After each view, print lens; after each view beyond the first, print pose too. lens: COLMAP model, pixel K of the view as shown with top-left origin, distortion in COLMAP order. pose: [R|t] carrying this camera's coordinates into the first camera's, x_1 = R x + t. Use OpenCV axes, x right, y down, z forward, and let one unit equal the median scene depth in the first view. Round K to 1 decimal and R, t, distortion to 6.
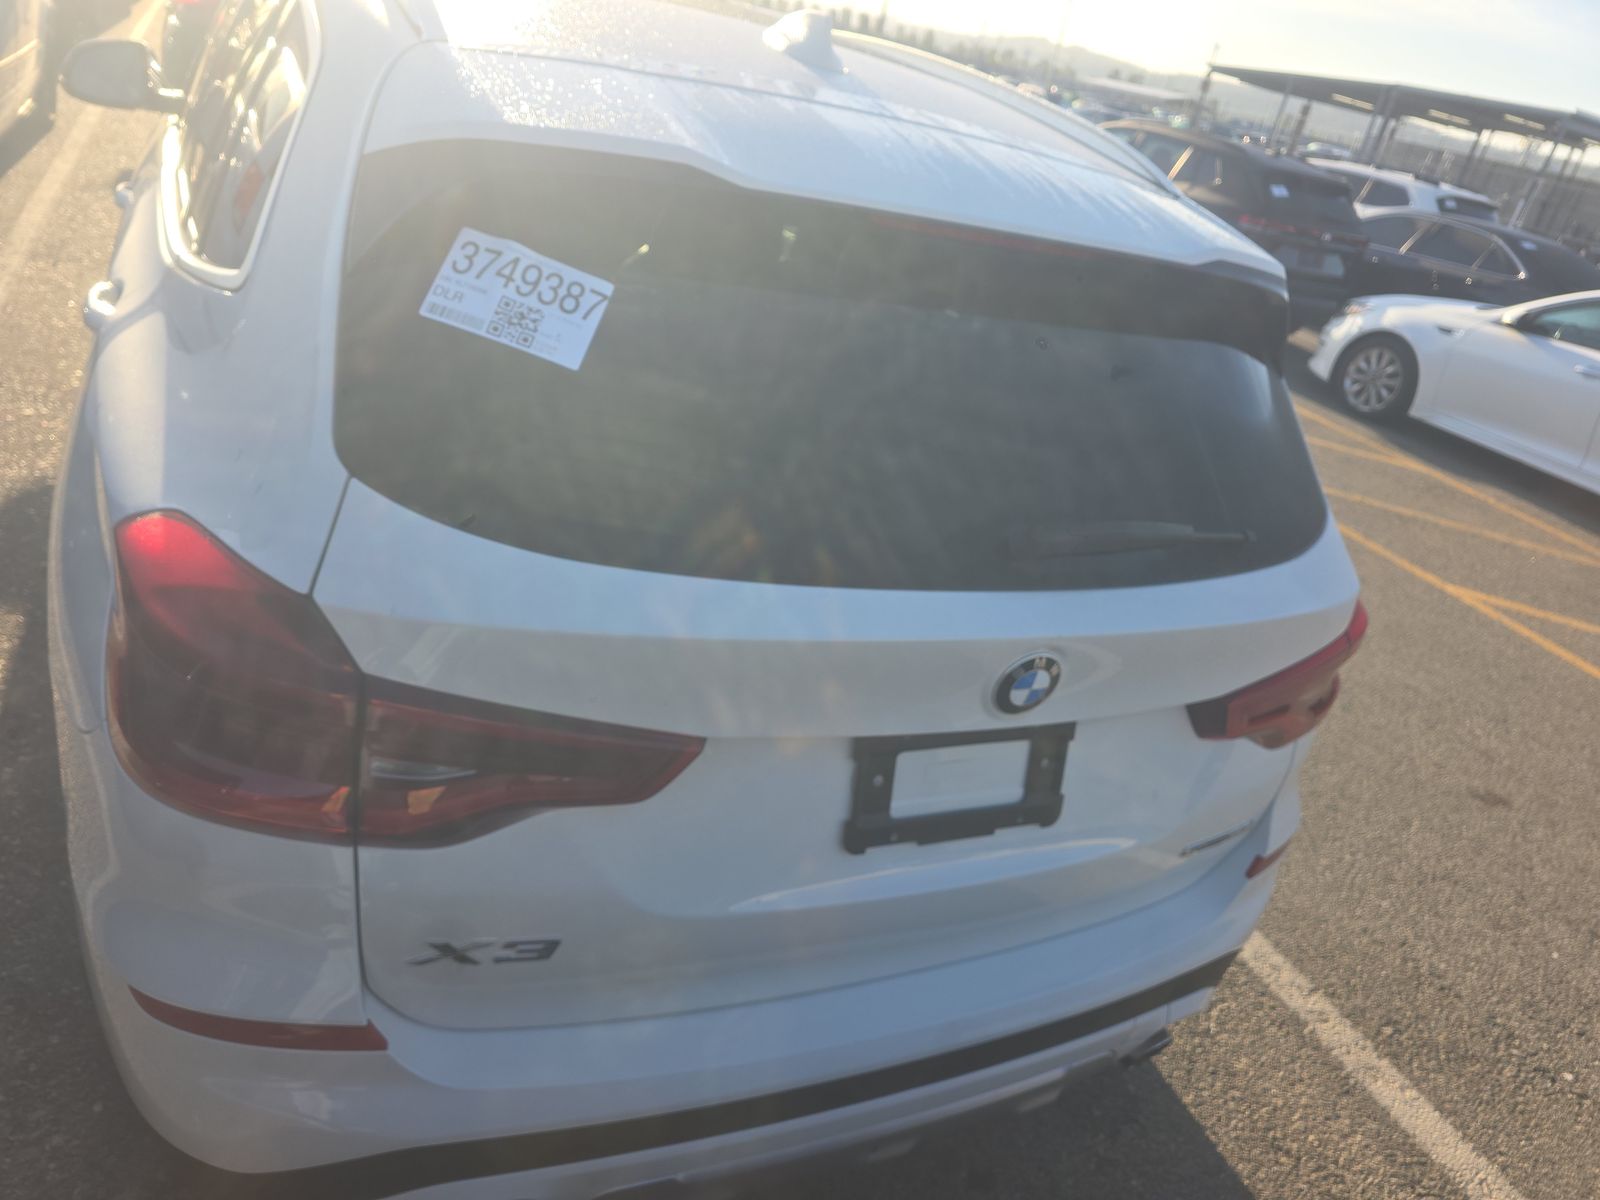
lens RADIAL K [[1068.2, 0, 801.9], [0, 1068.2, 592.3], [0, 0, 1]] dist [0.051696, -0.048155]
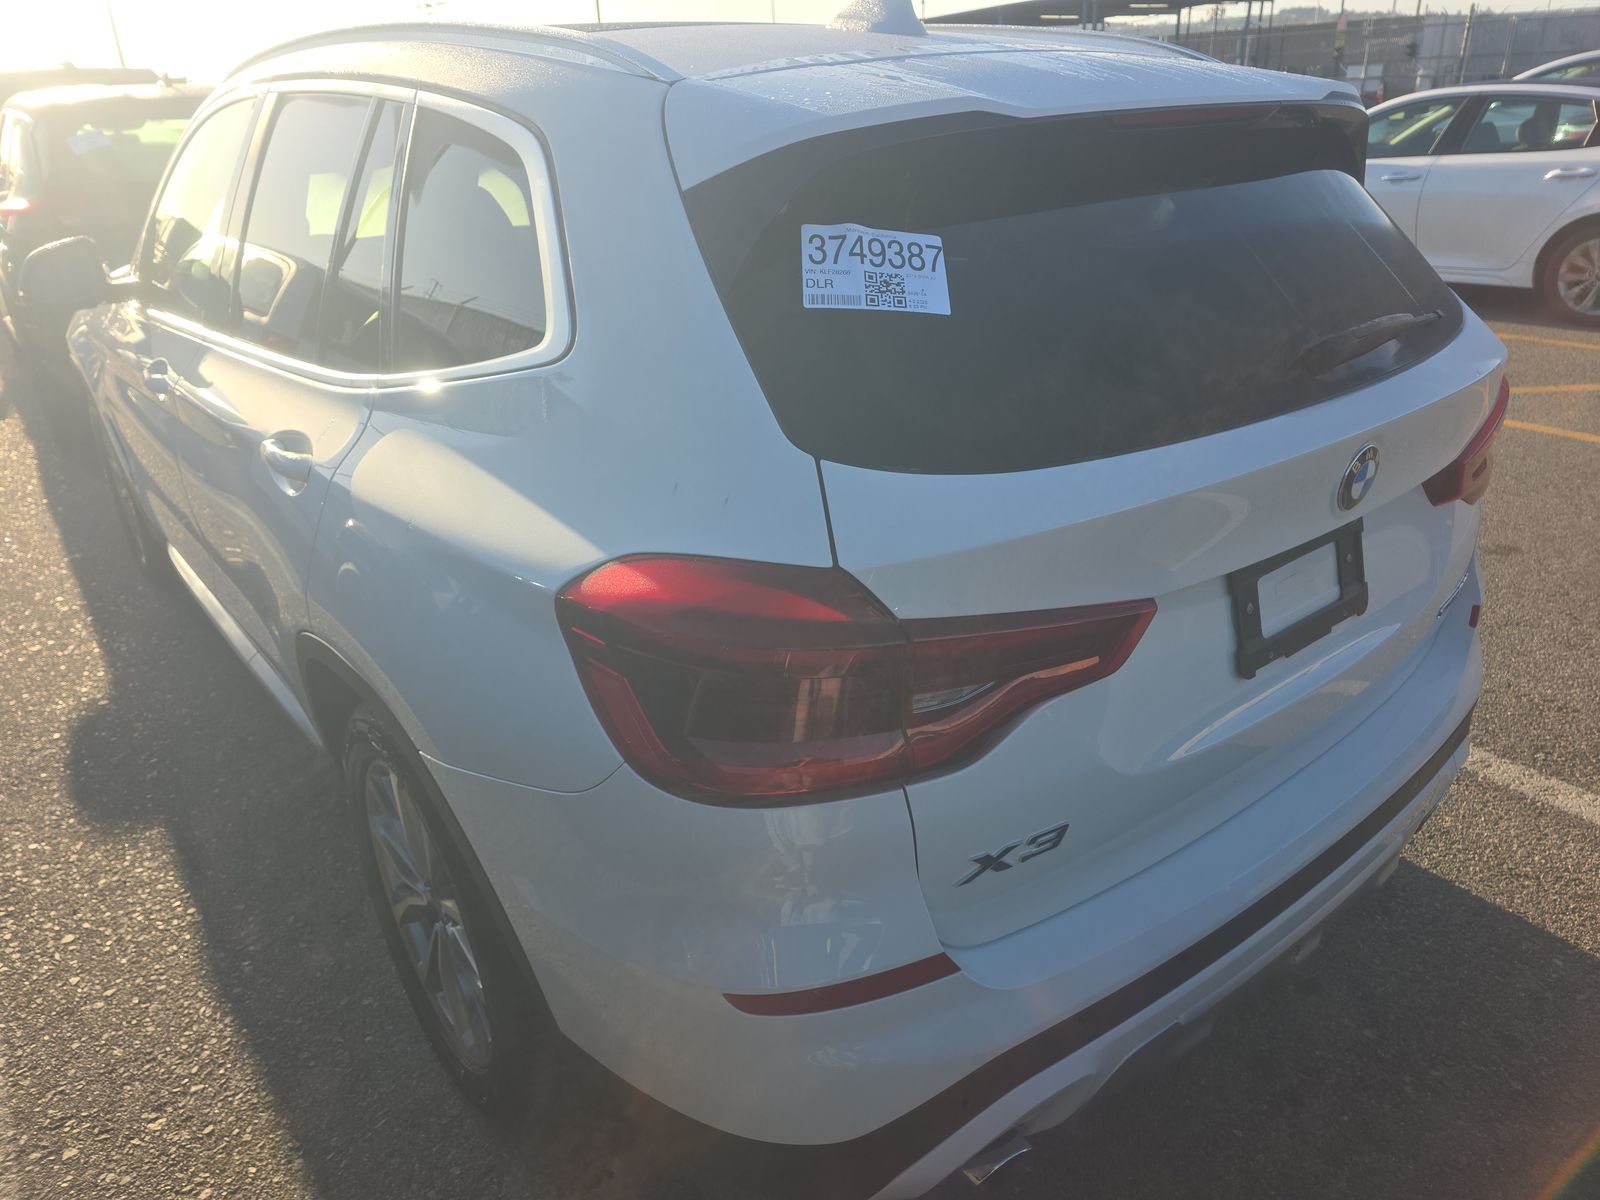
lens RADIAL K [[1068.2, 0, 801.9], [0, 1068.2, 592.3], [0, 0, 1]] dist [0.051696, -0.048155]
pose [[0.942292, -0.318103, 0.104383, -0.508711], [0.319945, 0.947436, -0.000951, 0.014521], [-0.098594, 0.034293, 0.994537, -0.066682]]
